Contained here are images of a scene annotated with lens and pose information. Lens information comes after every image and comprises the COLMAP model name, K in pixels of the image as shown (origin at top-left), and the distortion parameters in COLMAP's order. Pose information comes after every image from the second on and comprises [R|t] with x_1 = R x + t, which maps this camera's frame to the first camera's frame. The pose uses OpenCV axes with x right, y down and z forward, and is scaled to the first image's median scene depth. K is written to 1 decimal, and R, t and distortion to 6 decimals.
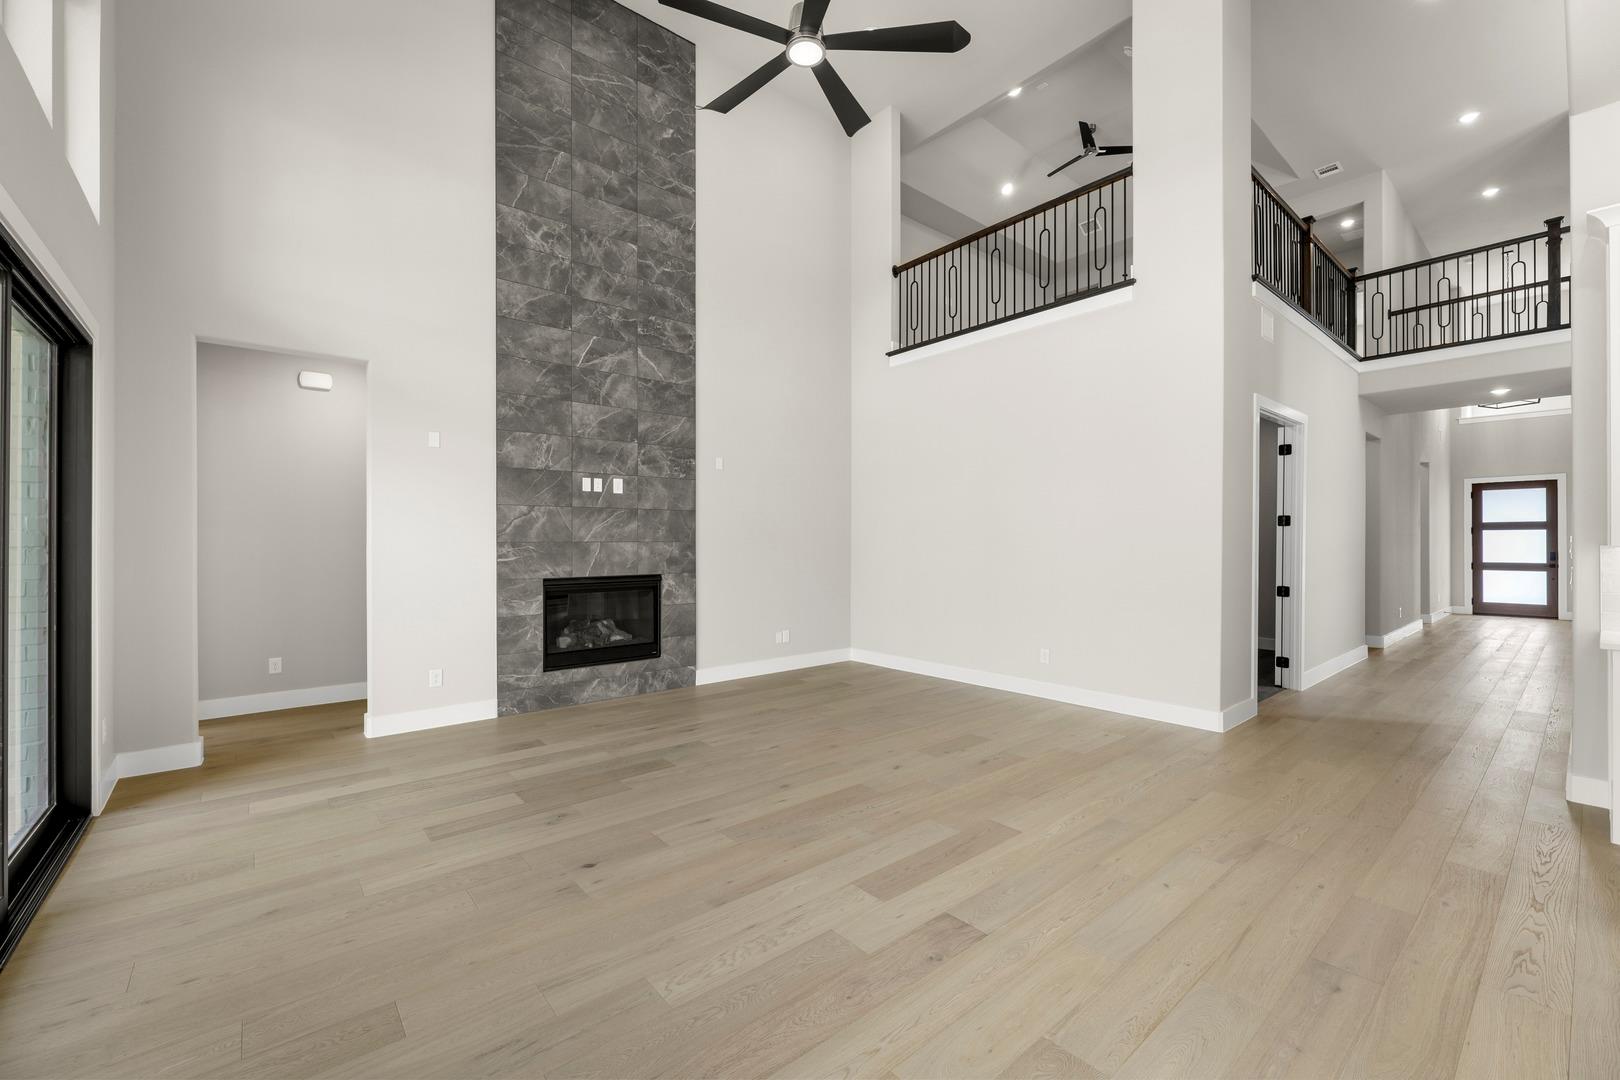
lens RADIAL K [[666.4, 0, 810.0], [0, 666.4, 540.0], [0, 0, 1]] dist [0.000666, 0.000084]
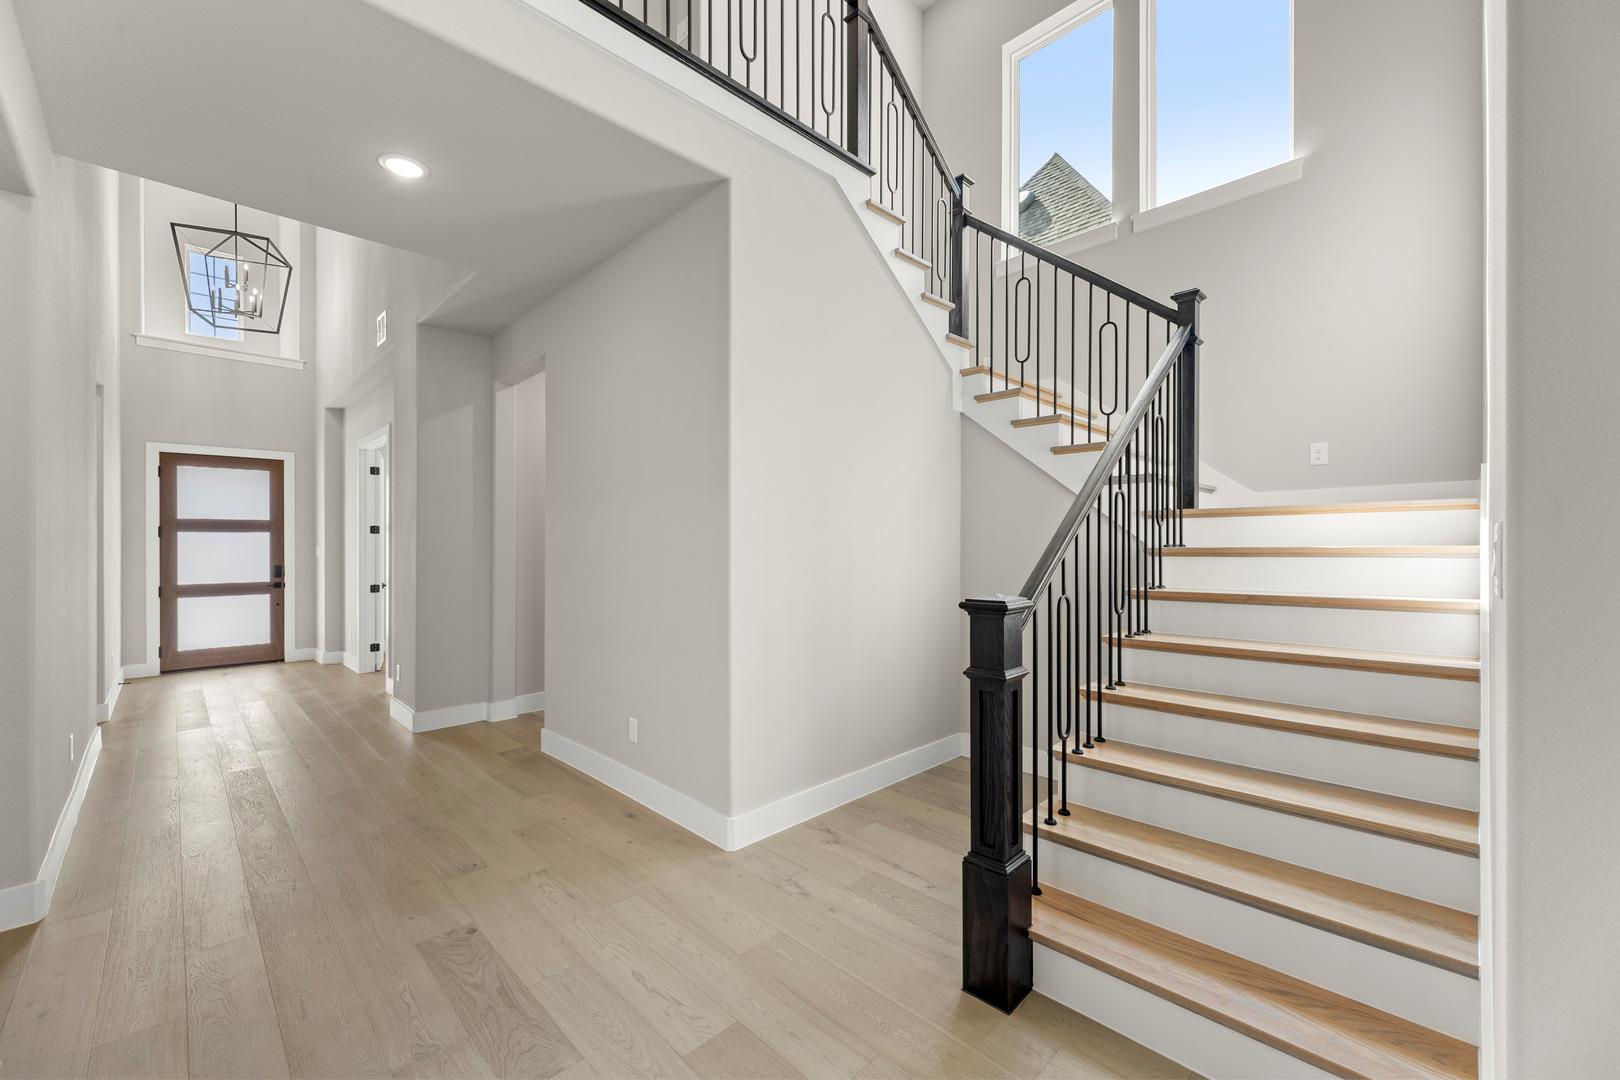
lens RADIAL K [[652.5, 0, 809.6], [0, 652.5, 546.0], [0, 0, 1]] dist [0.000391, 0.000022]
pose [[-0.079473, 0.001259, 0.996836, 0.383982], [0.003721, 0.999993, -0.000966, 0.000976], [-0.996830, 0.003633, -0.079477, 0.487117]]
